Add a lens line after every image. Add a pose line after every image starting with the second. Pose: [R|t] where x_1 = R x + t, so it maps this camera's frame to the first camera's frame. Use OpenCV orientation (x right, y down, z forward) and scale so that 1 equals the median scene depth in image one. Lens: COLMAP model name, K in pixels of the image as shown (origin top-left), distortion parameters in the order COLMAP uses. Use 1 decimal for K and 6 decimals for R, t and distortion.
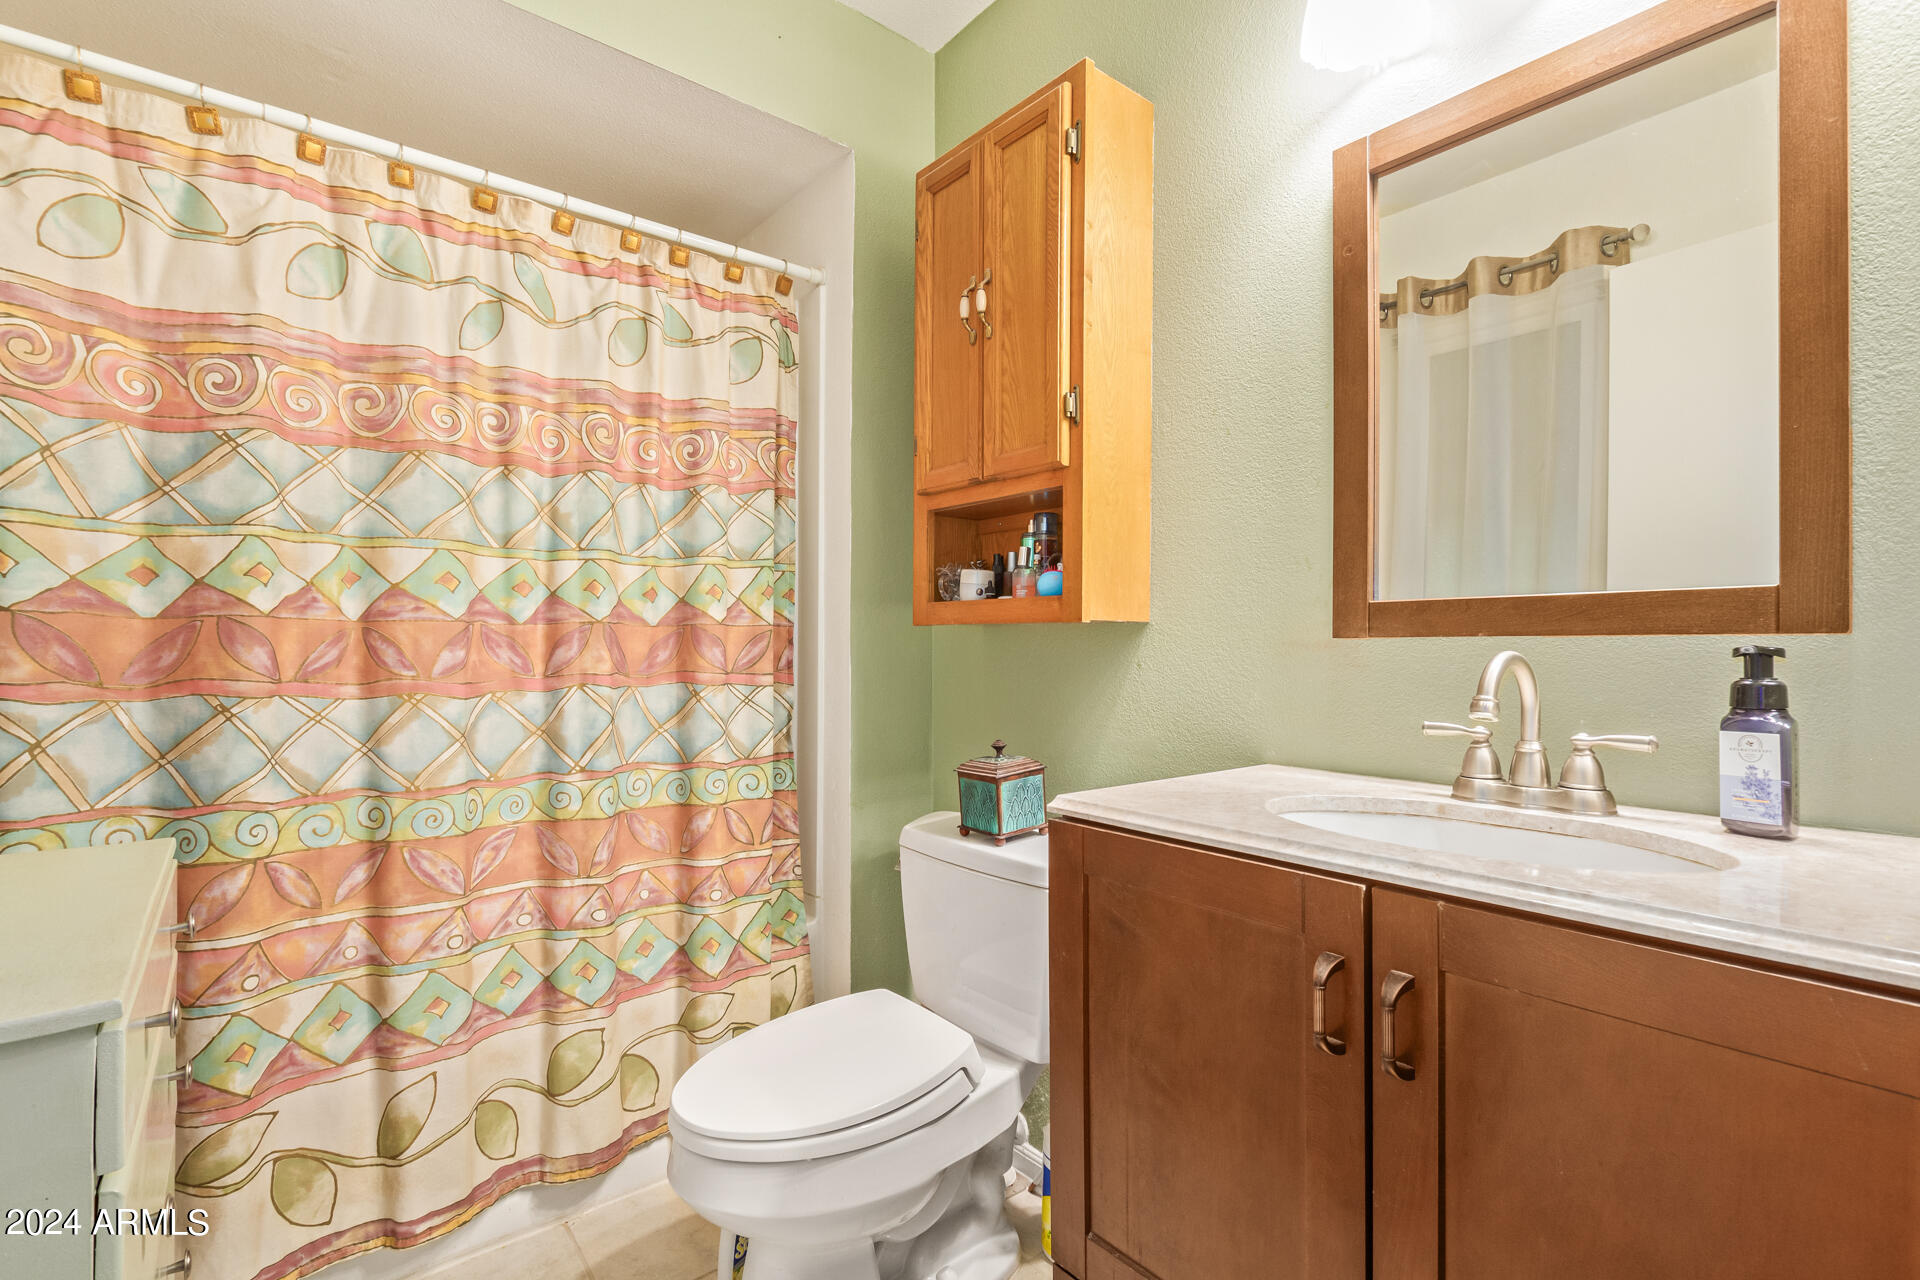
lens RADIAL K [[874.7, 0, 961.2], [0, 874.7, 641.2], [0, 0, 1]] dist [0.010868, -0.004879]
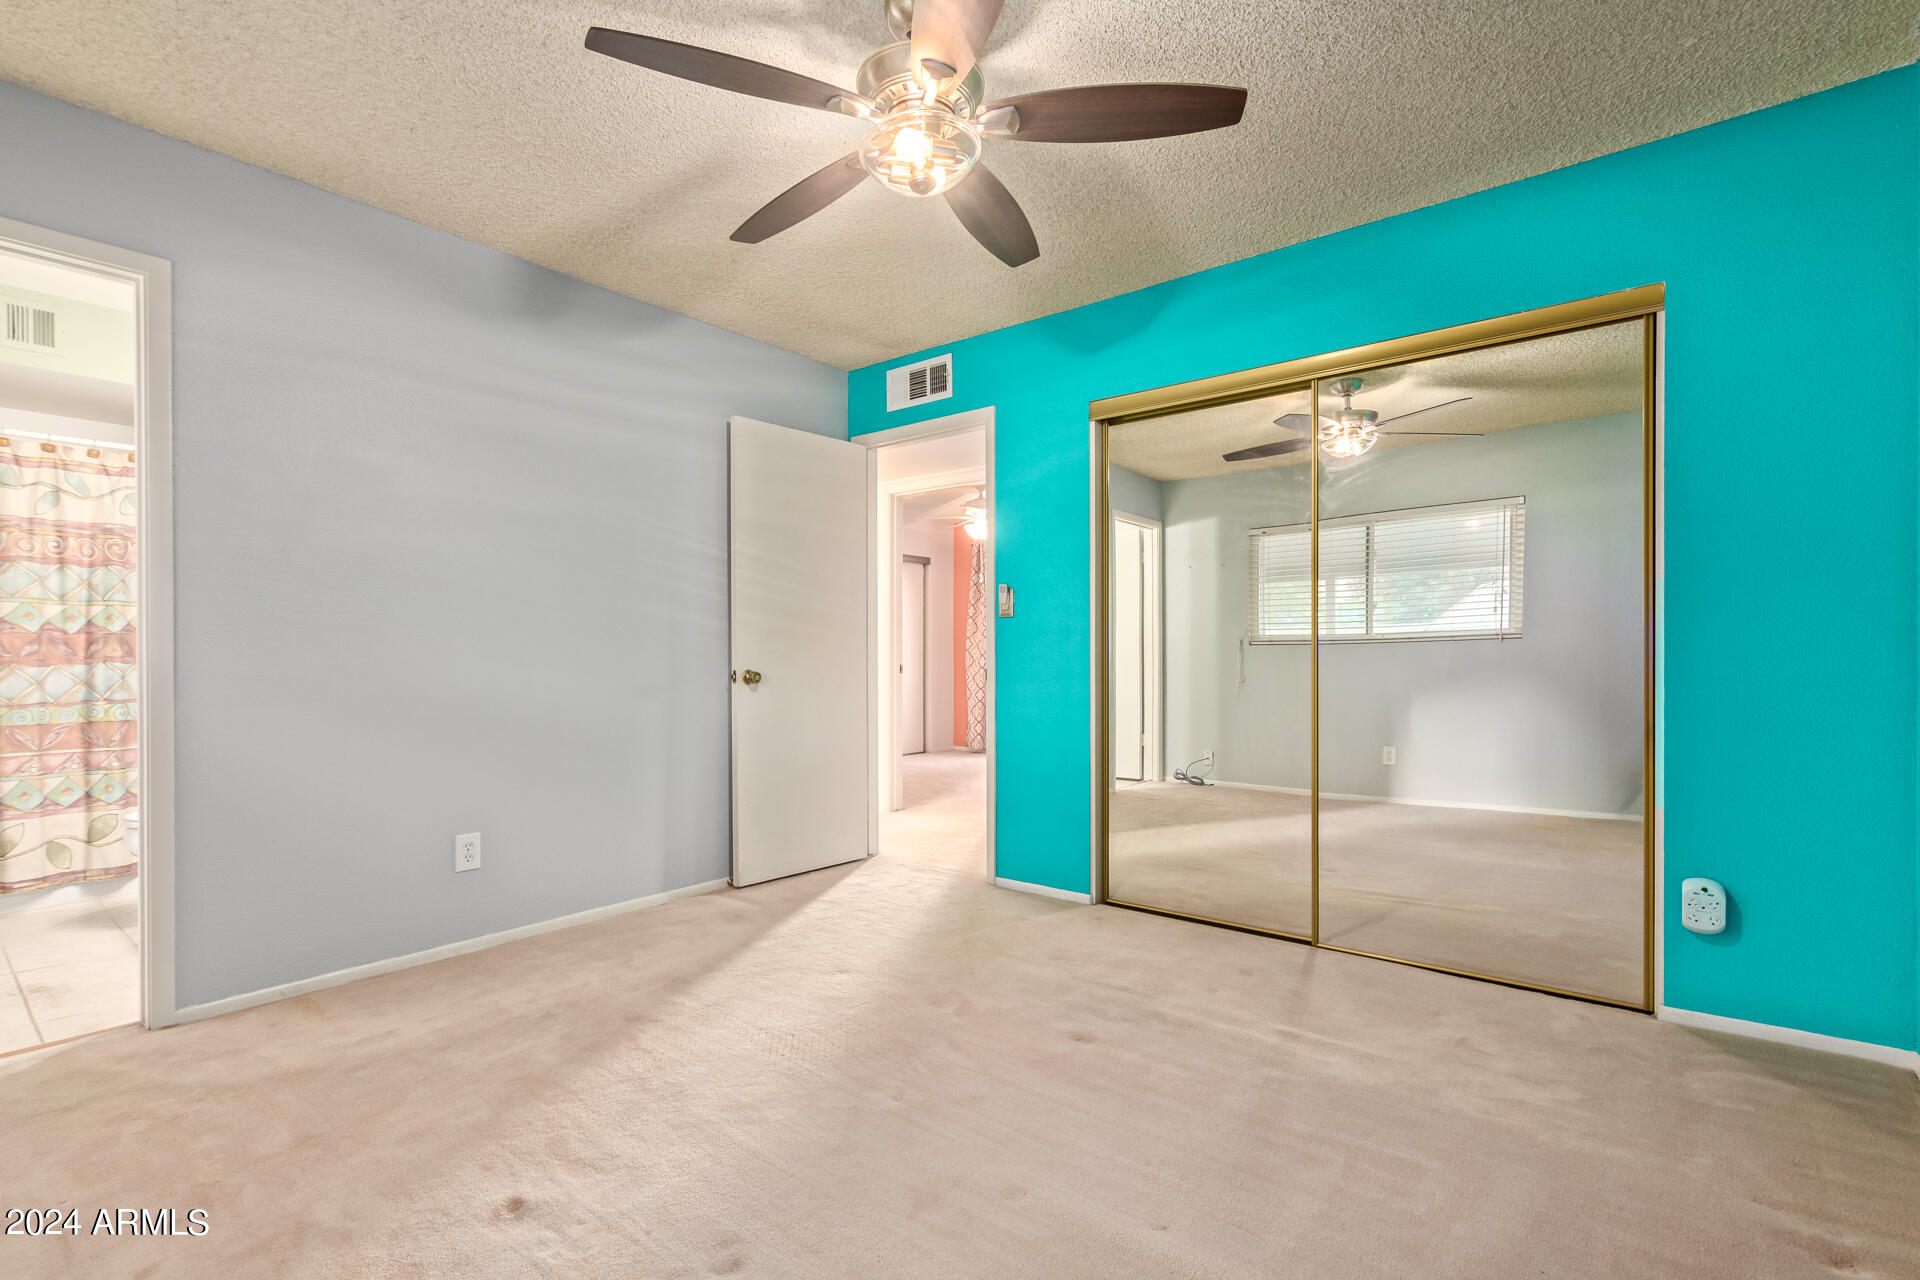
lens RADIAL K [[874.7, 0, 956.6], [0, 874.7, 653.8], [0, 0, 1]] dist [0.010868, -0.004879]
pose [[0.978376, -0.004537, 0.206785, 1.250432], [0.002713, 0.999955, 0.009106, 0.016075], [-0.206817, -0.008348, 0.978344, -1.672843]]
